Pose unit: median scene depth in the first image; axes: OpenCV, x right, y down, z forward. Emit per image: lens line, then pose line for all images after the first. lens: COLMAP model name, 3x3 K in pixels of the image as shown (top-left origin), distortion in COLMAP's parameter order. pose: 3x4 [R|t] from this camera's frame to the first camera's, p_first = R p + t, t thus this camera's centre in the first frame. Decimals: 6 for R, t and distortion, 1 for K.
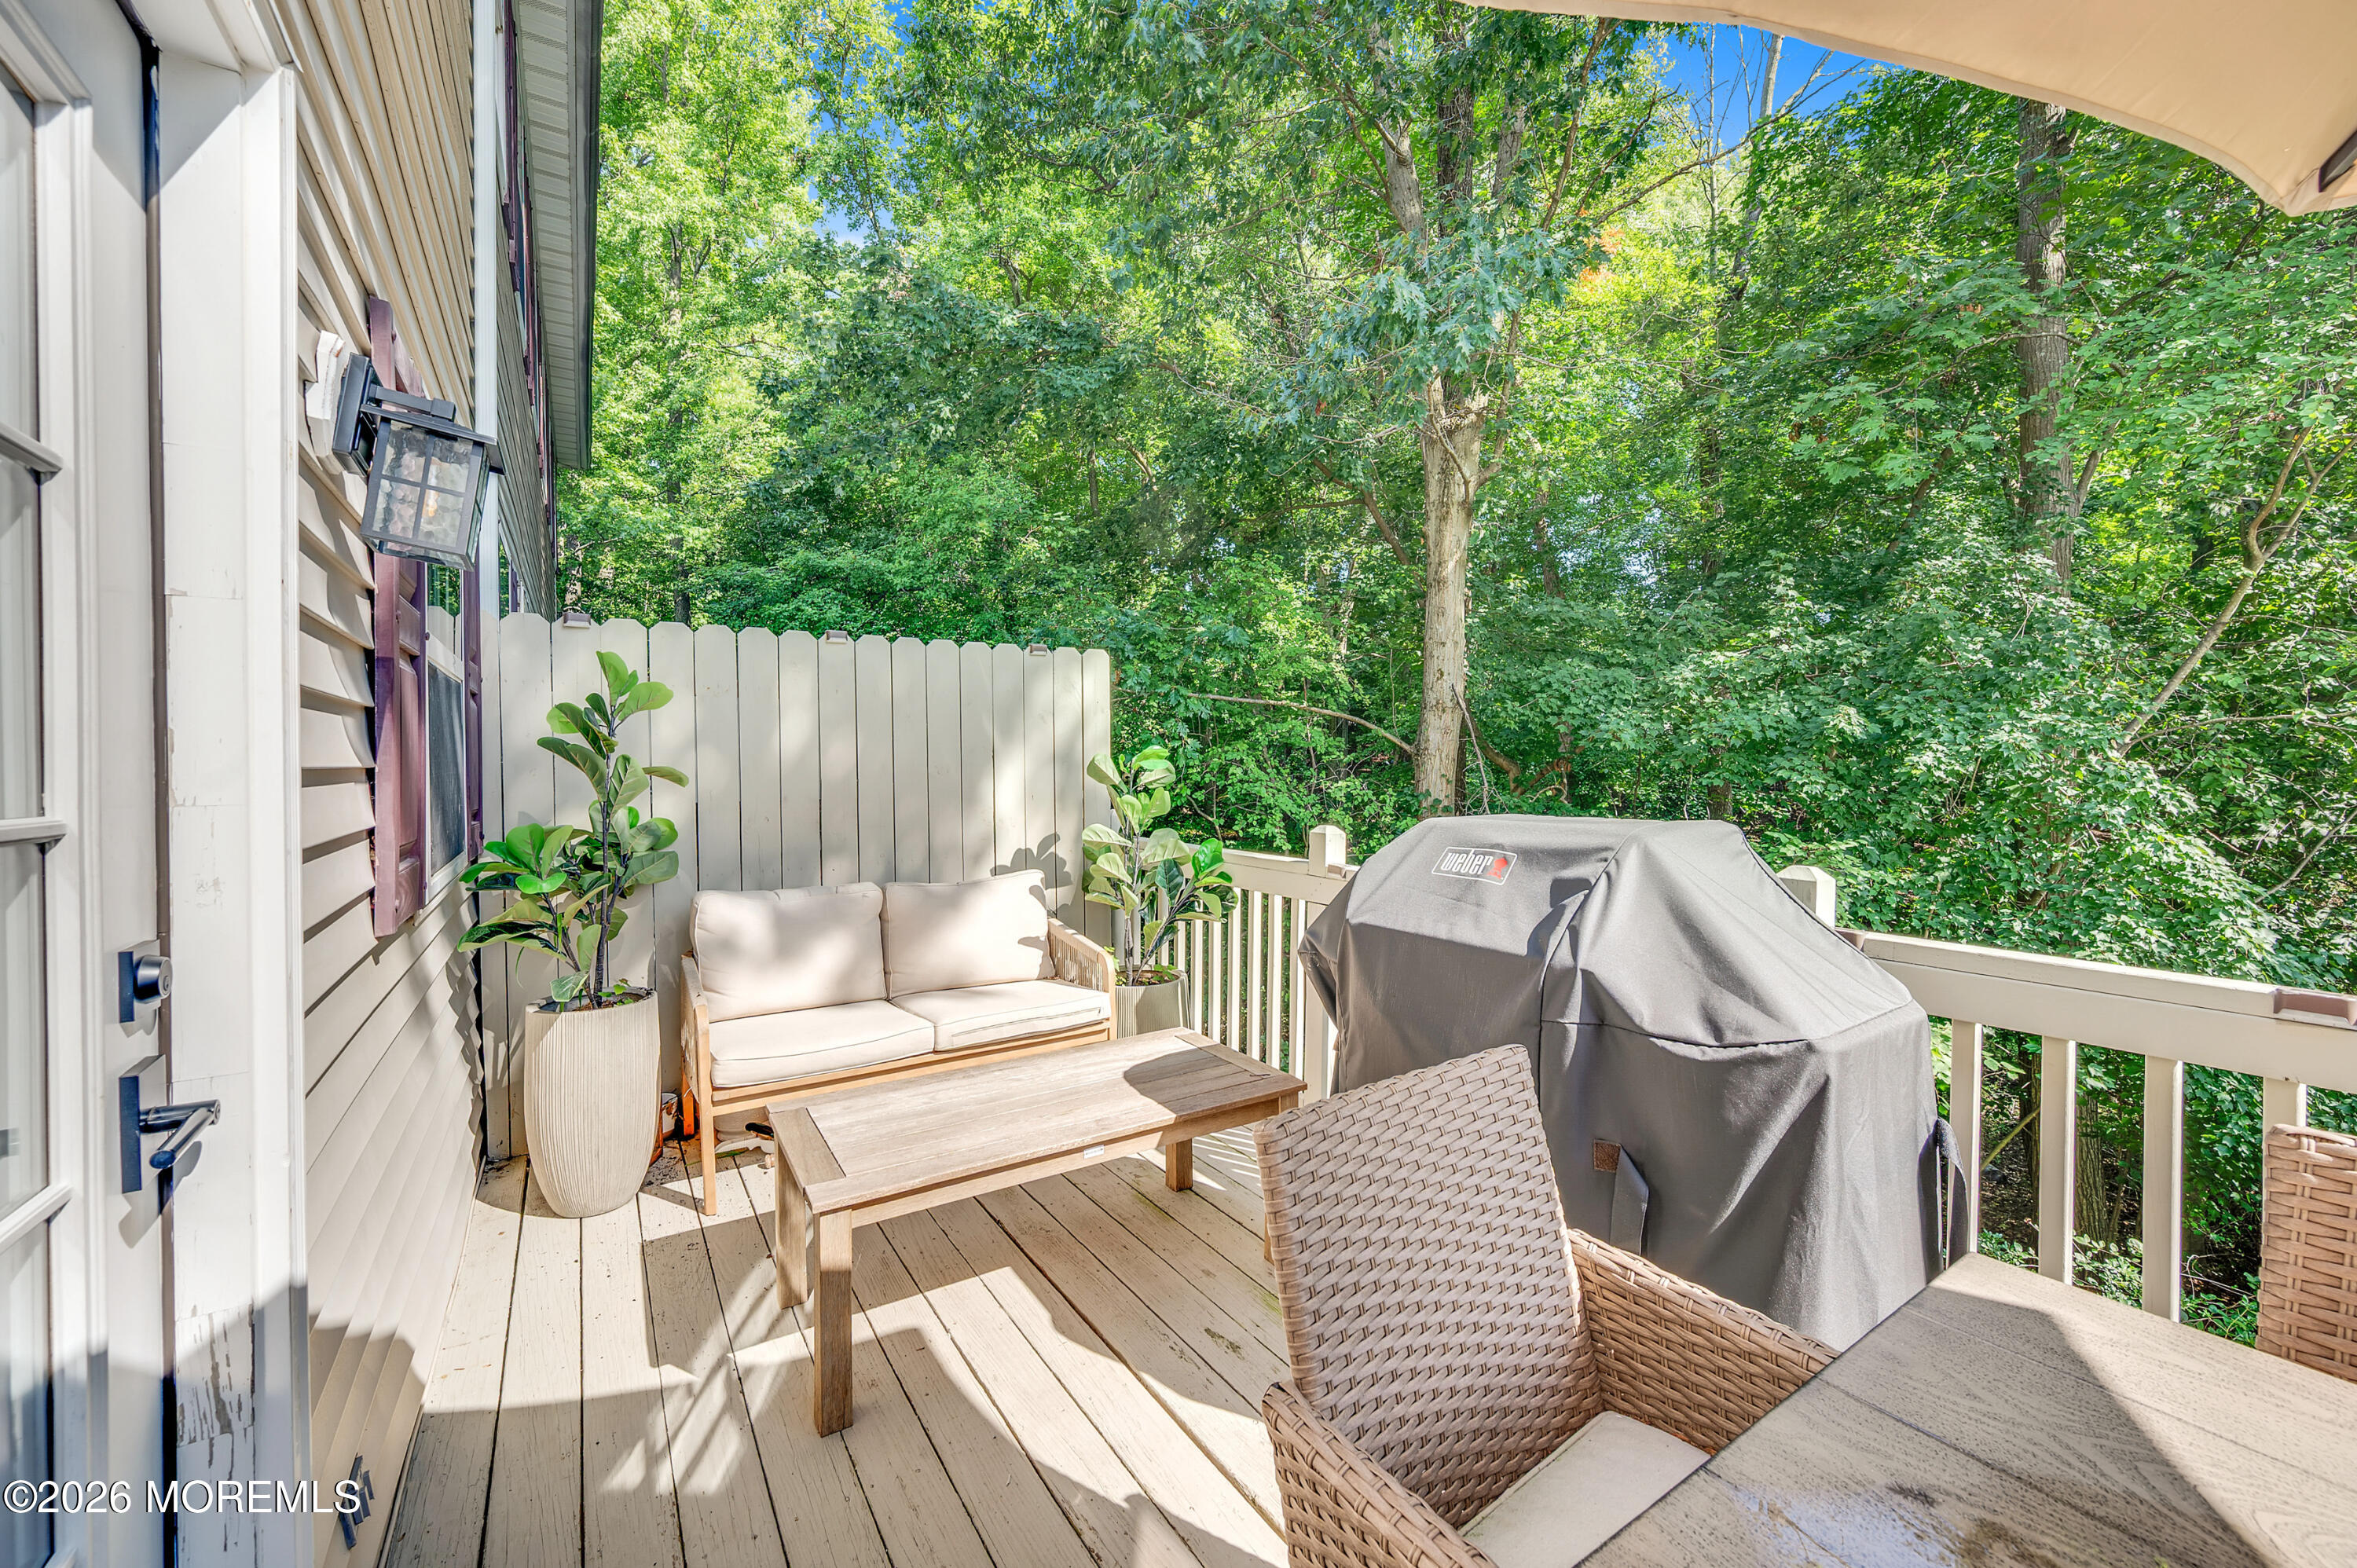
lens RADIAL K [[927.6, 0, 1161.2], [0, 927.6, 785.9], [0, 0, 1]] dist [-0.001673, -0.000044]
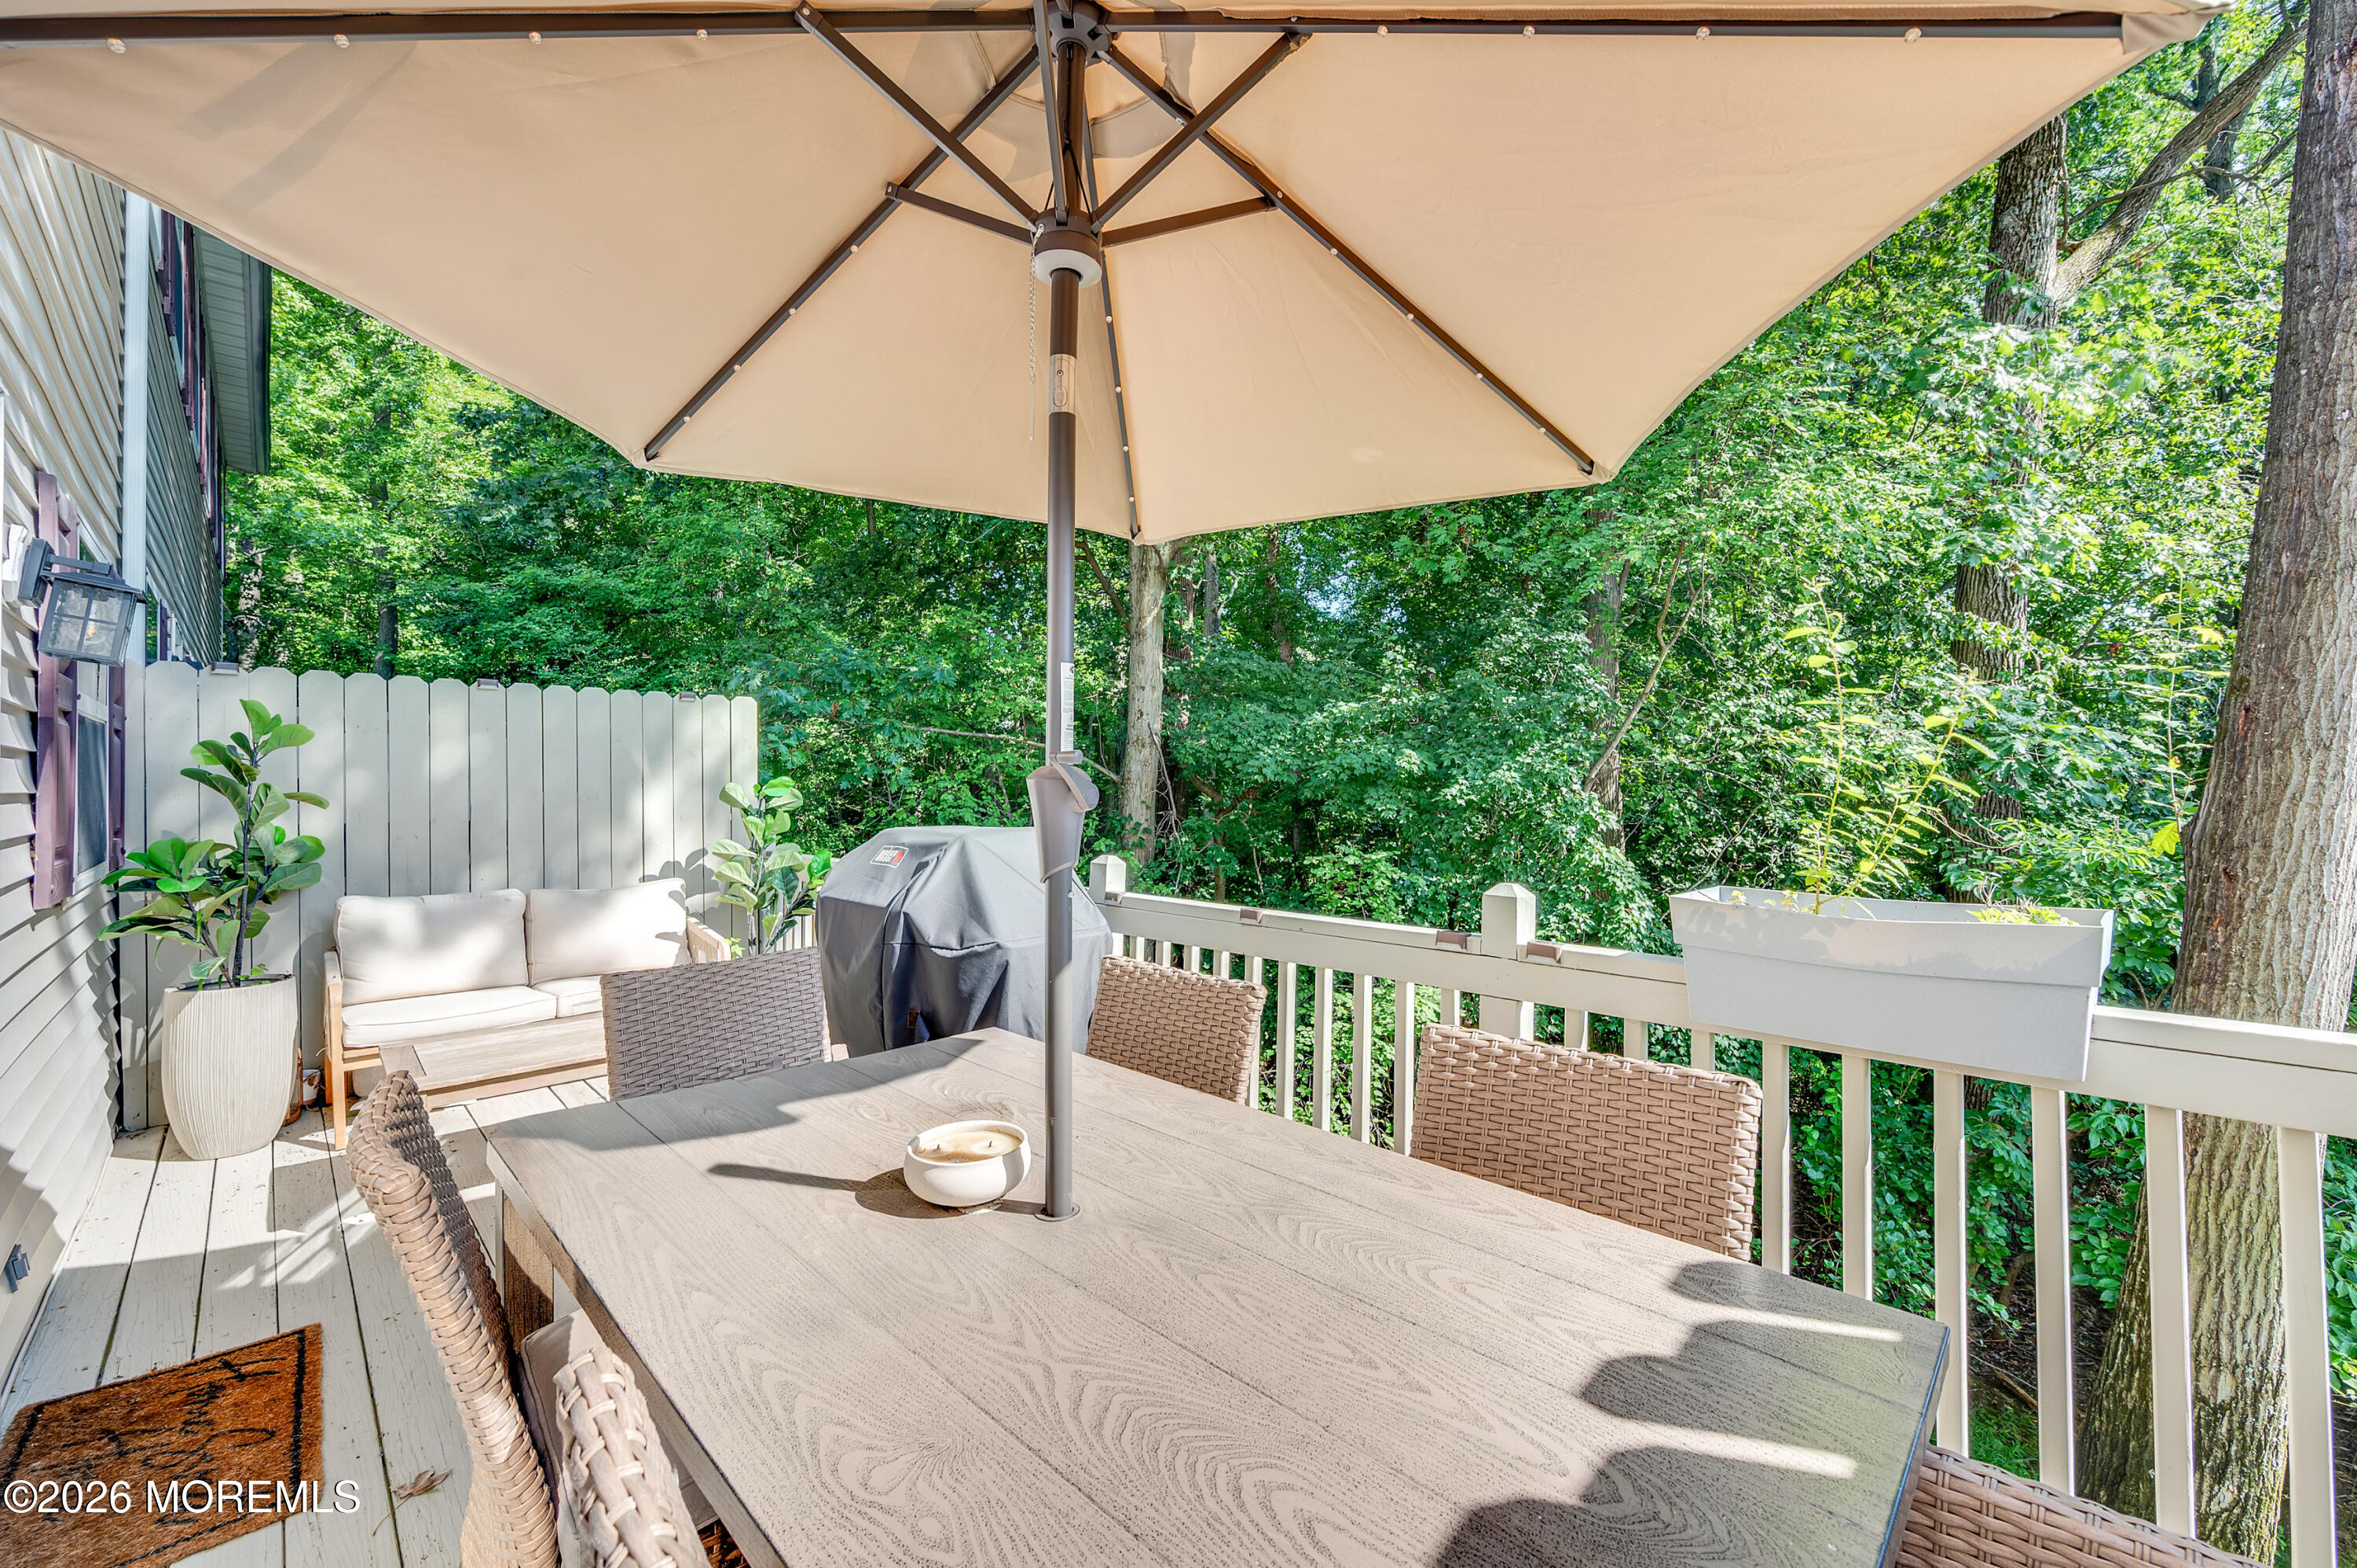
lens RADIAL K [[929.3, 0, 1179.0], [0, 929.3, 796.0], [0, 0, 1]] dist [-0.000208, 0.000009]
pose [[0.976161, 0.004095, 0.217011, 0.294024], [-0.000399, 0.999854, -0.017074, 0.004235], [-0.217049, 0.016581, 0.976020, -0.408149]]
